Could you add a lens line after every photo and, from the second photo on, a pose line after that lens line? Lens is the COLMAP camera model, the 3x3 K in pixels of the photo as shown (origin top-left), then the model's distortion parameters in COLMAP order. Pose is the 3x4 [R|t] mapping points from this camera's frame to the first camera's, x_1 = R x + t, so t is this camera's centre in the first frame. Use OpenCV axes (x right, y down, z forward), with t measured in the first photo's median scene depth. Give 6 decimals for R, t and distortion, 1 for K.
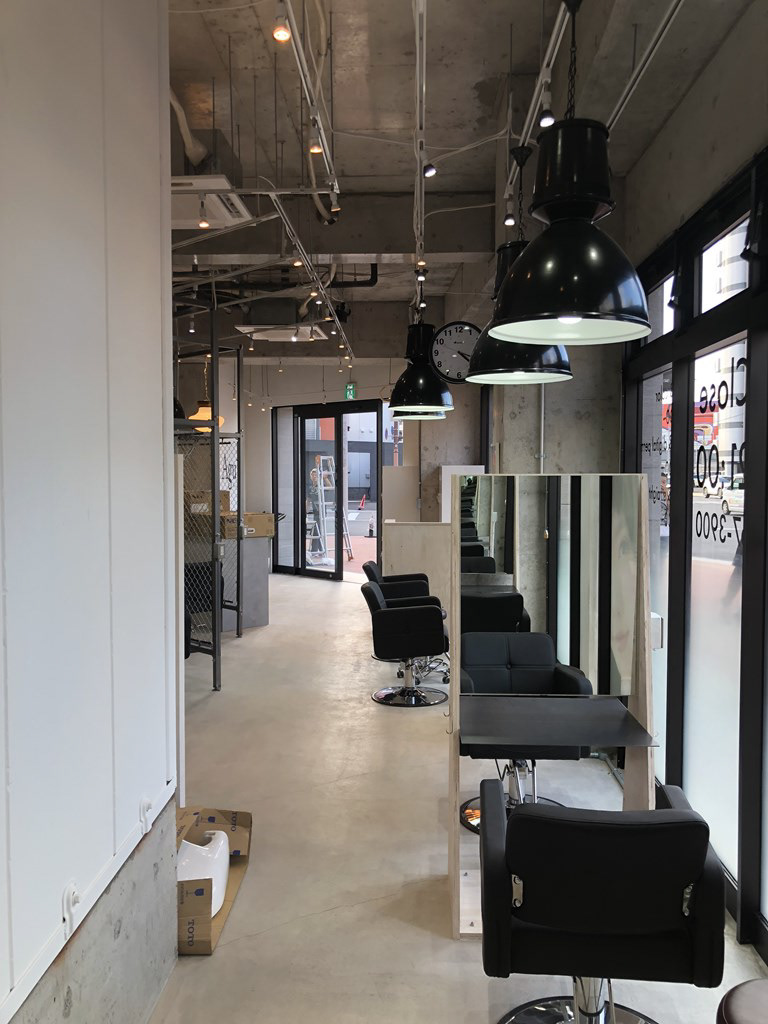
lens RADIAL K [[836.4, 0, 384.0], [0, 836.4, 512.0], [0, 0, 1]] dist [0.082261, -0.141393]
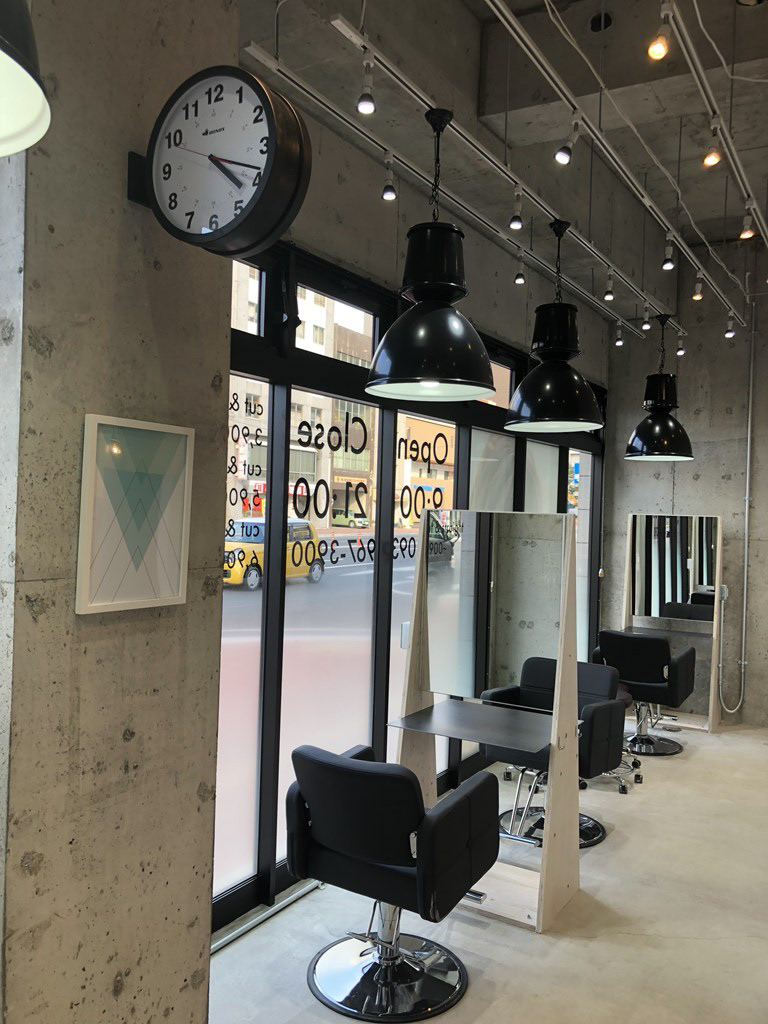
lens RADIAL K [[836.4, 0, 384.0], [0, 836.4, 512.0], [0, 0, 1]] dist [0.082261, -0.141393]
pose [[-0.877897, -0.028335, 0.478011, -0.173290], [-0.006687, 0.998876, 0.046929, -0.072355], [-0.478803, 0.038002, -0.877099, 1.566684]]
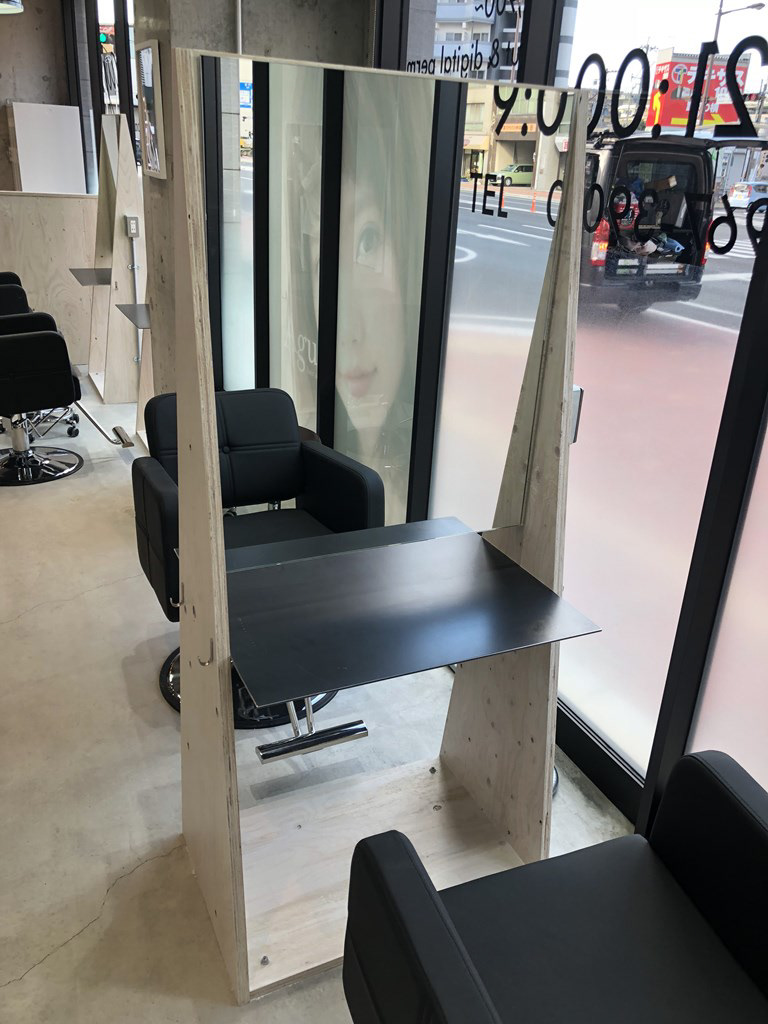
lens RADIAL K [[843.1, 0, 388.6], [0, 843.1, 504.1], [0, 0, 1]] dist [0.002493, 0.010211]
pose [[0.885030, -0.135729, 0.445308, -0.022160], [-0.029974, 0.937956, 0.345458, 0.008978], [-0.464568, -0.319088, 0.826051, 0.433677]]
